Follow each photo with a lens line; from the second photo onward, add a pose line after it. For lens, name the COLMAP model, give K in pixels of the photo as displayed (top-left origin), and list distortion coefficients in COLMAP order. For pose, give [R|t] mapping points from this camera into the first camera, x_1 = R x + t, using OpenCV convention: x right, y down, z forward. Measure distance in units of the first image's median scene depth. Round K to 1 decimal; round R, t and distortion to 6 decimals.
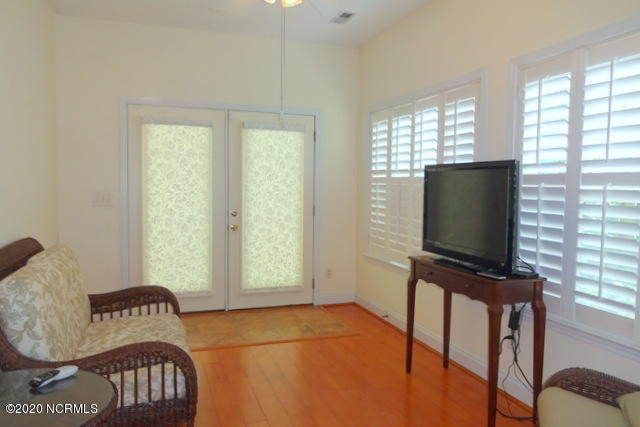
lens RADIAL K [[469.9, 0, 317.4], [0, 469.9, 212.5], [0, 0, 1]] dist [-0.007780, 0.004876]
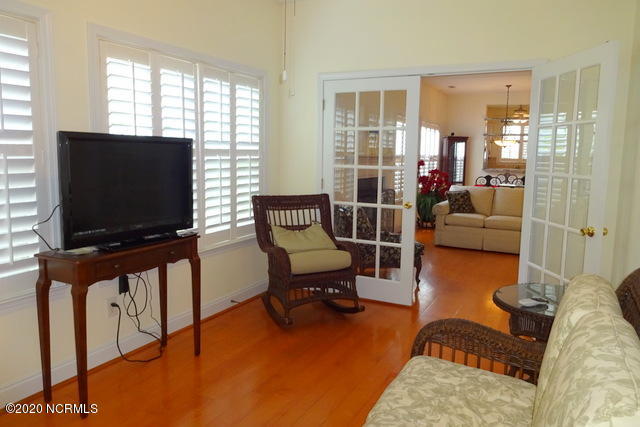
lens RADIAL K [[469.9, 0, 317.7], [0, 469.9, 213.1], [0, 0, 1]] dist [-0.007780, 0.004876]
pose [[-0.677213, -0.088537, 0.730441, -0.657944], [0.043735, 0.986135, 0.160078, -0.084787], [-0.734486, 0.140353, -0.663951, 1.428412]]
